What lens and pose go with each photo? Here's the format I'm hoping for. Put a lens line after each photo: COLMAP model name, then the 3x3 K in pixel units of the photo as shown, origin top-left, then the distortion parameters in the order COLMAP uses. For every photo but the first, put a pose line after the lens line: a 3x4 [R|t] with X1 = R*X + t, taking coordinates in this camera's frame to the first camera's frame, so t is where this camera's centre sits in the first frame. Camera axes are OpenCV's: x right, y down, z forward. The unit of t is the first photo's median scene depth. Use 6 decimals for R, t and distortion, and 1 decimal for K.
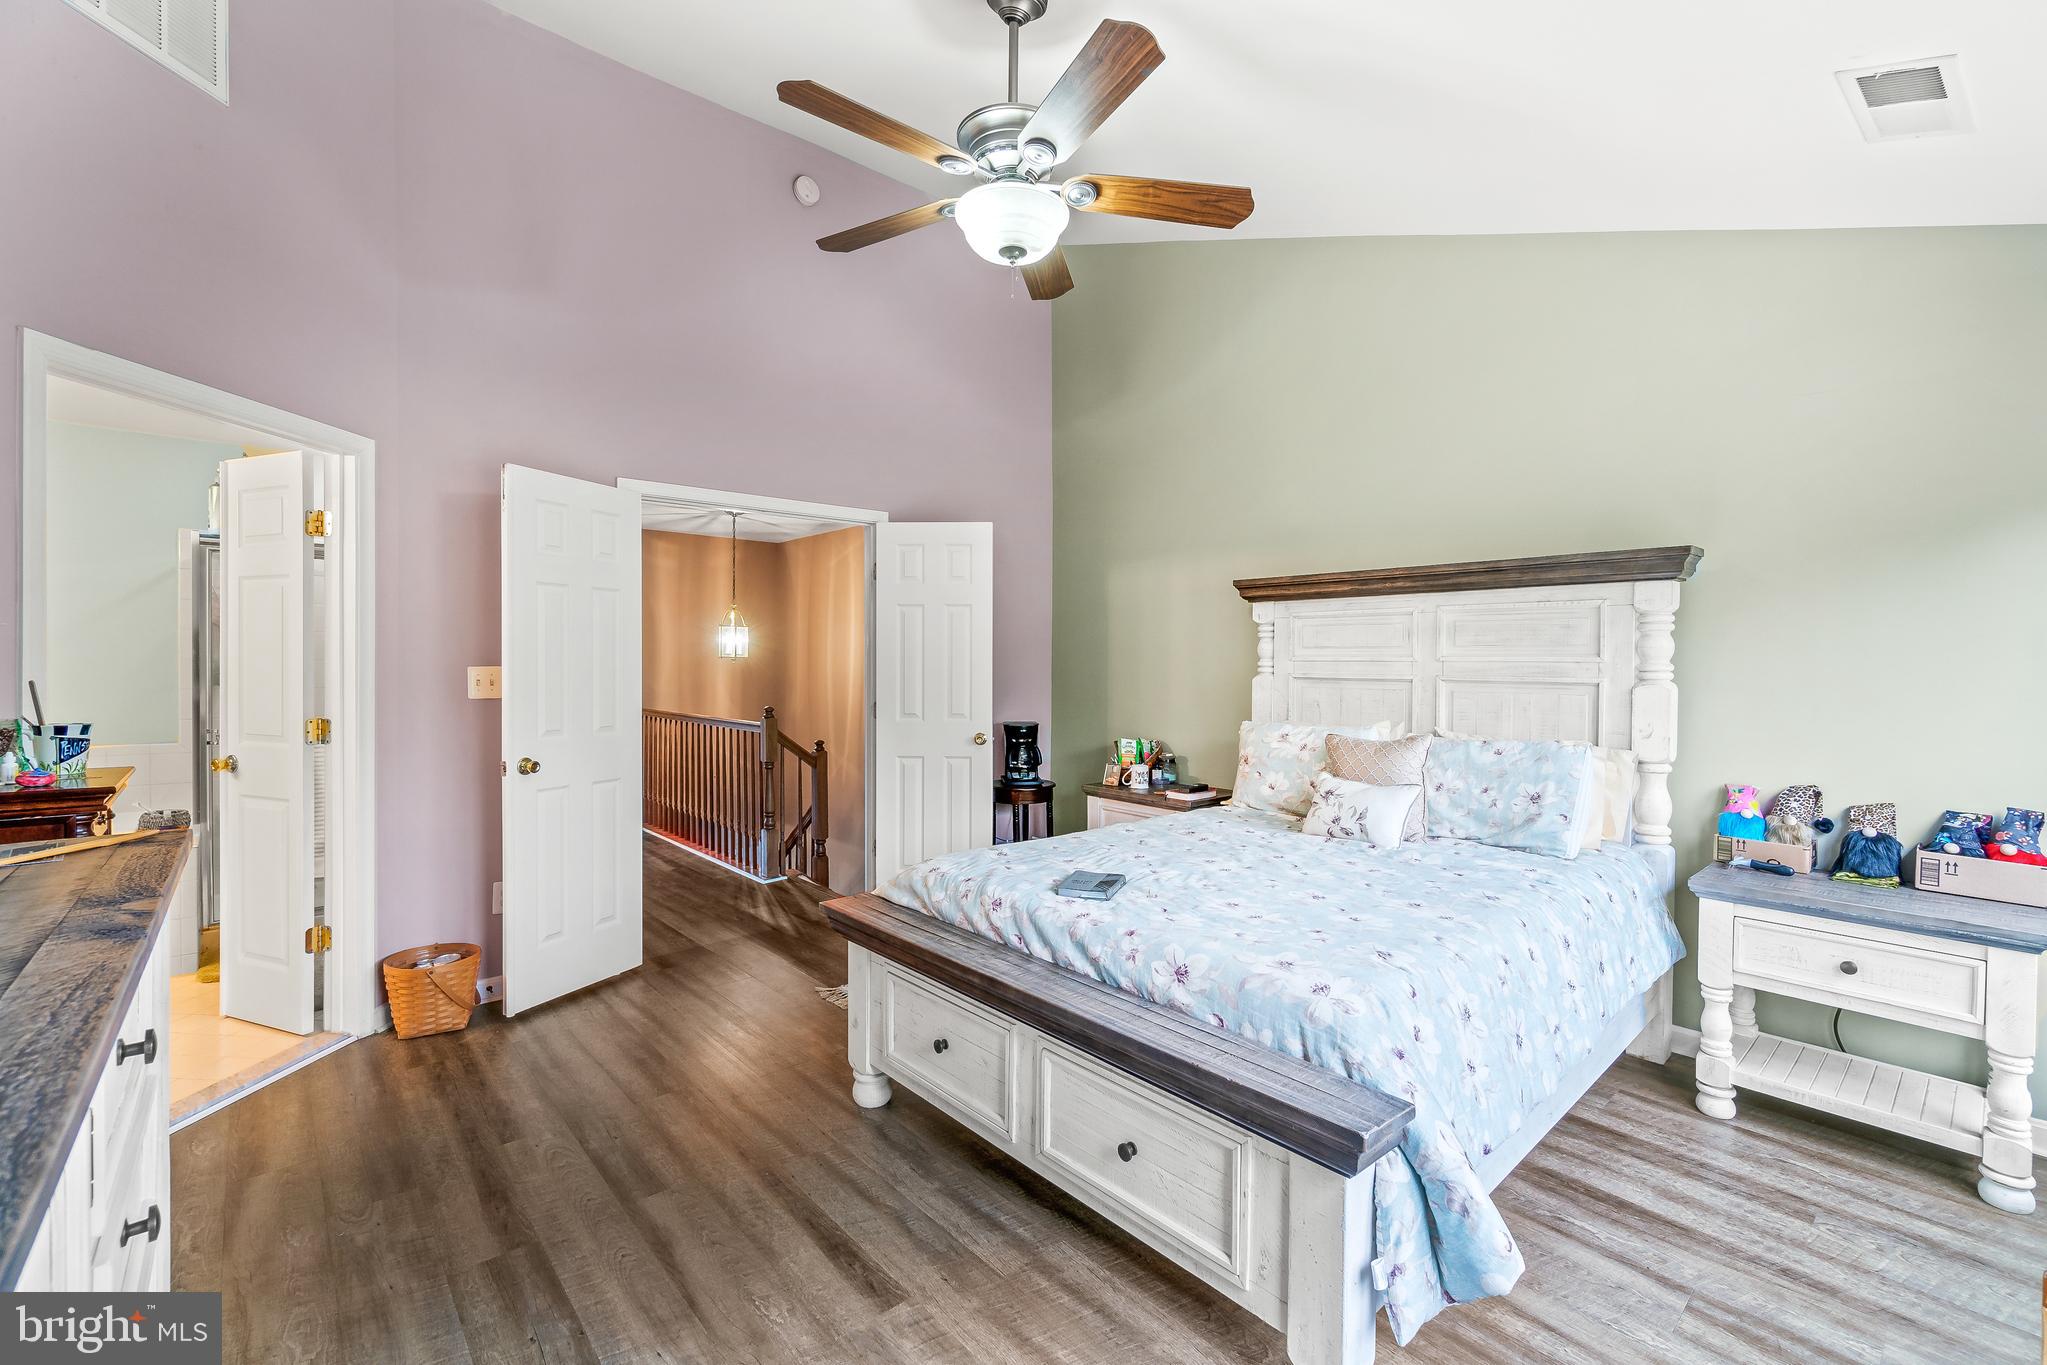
lens RADIAL K [[872.3, 0, 1032.6], [0, 872.3, 679.1], [0, 0, 1]] dist [-0.001340, -0.000056]
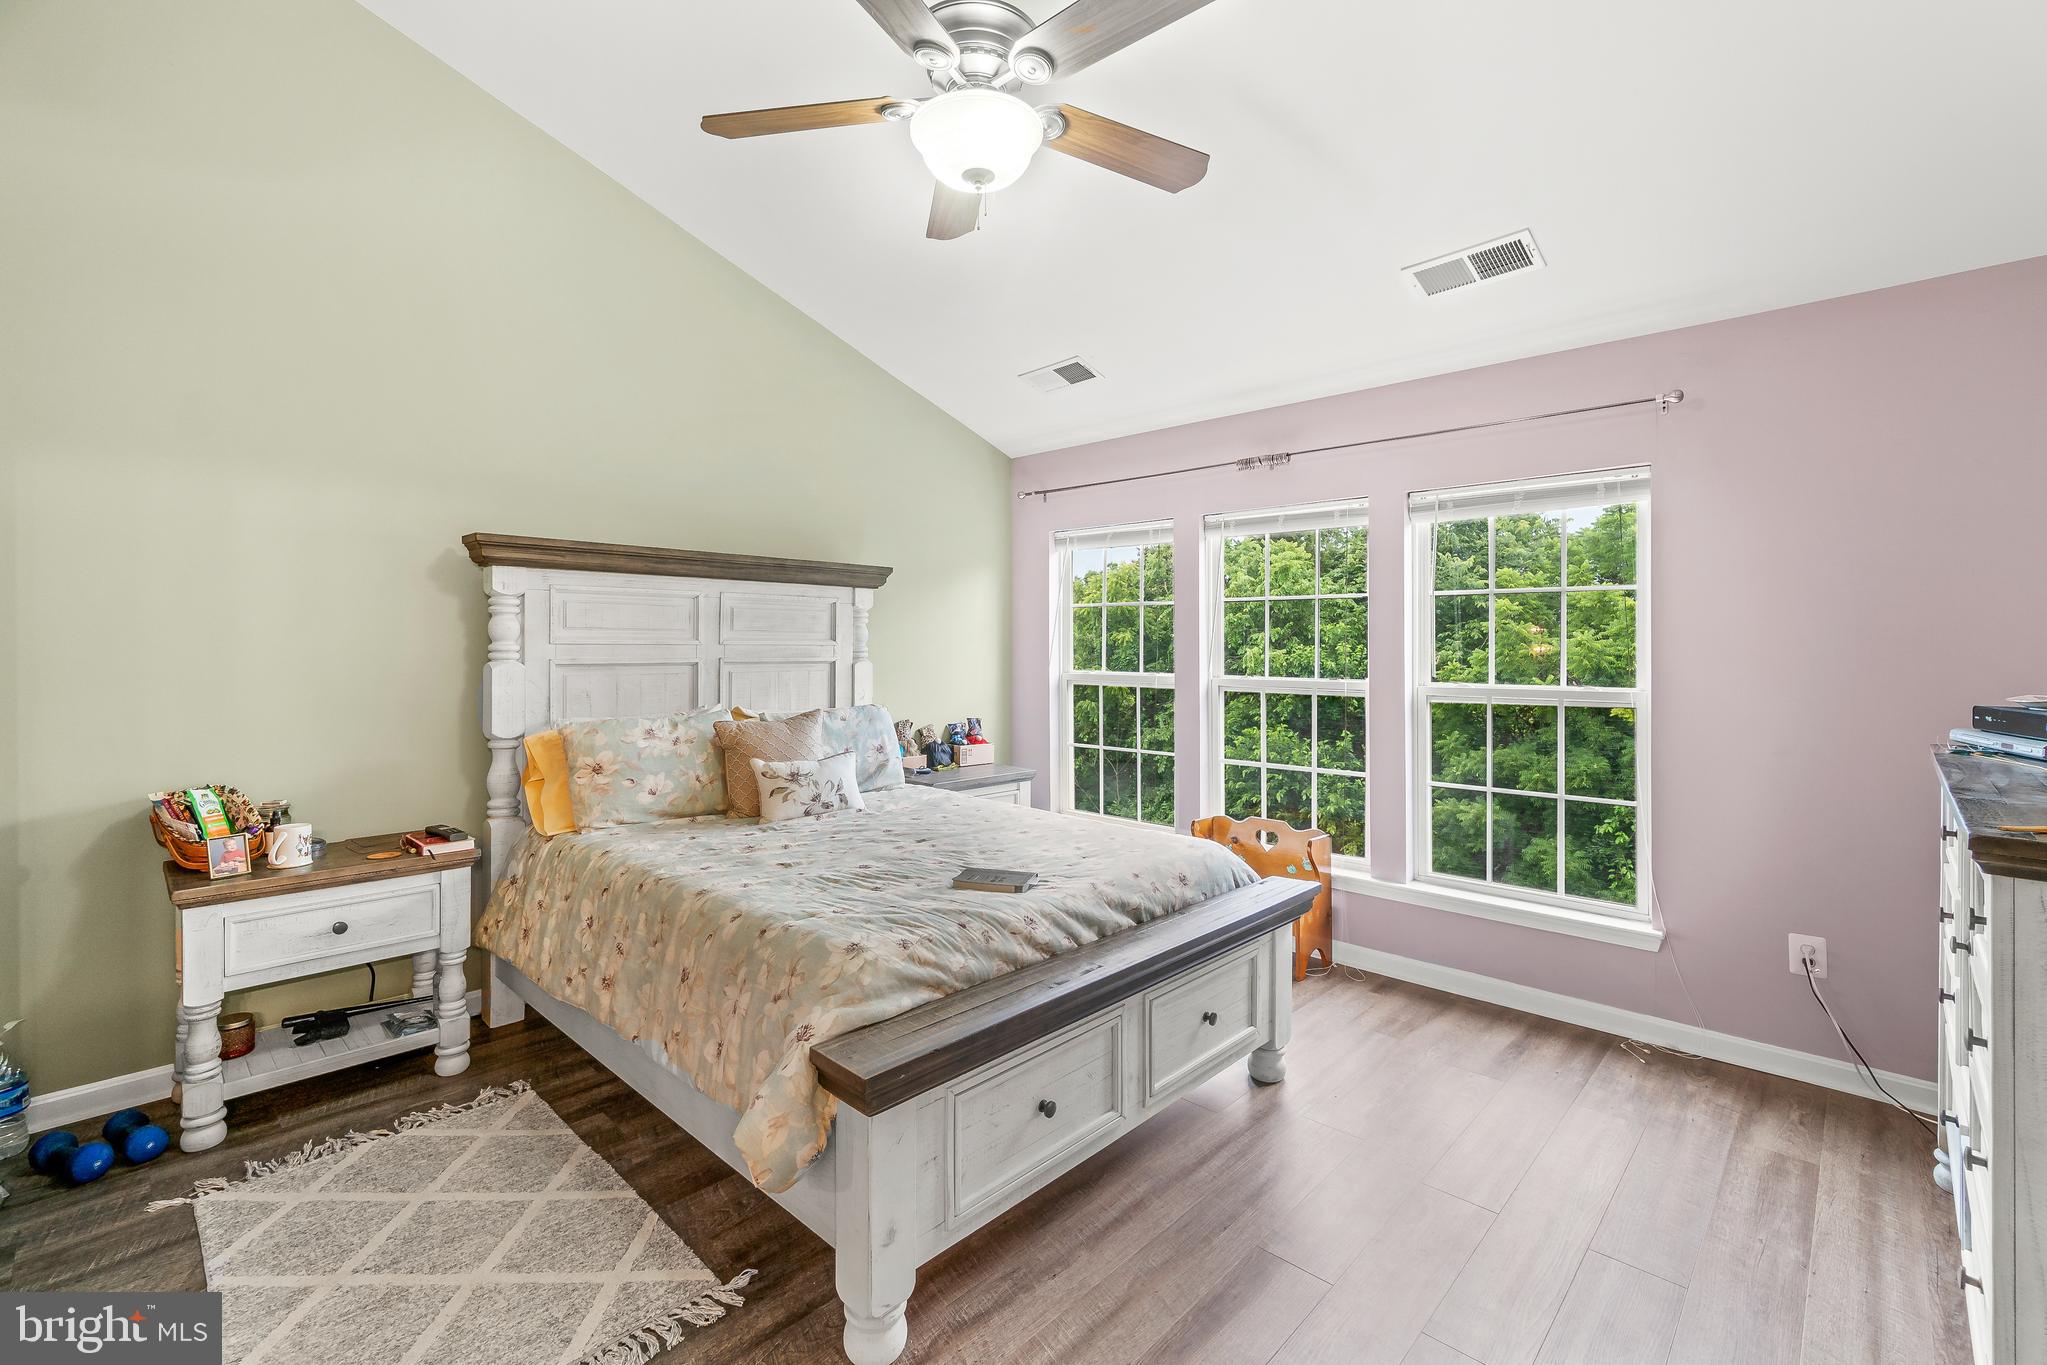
lens RADIAL K [[893.4, 0, 1031.3], [0, 893.4, 648.7], [0, 0, 1]] dist [-0.000108, 0.000044]
pose [[-0.083493, -0.008714, 0.996470, -0.764809], [0.016343, 0.999815, 0.010112, -0.023762], [-0.996374, 0.017130, -0.083335, 0.863636]]
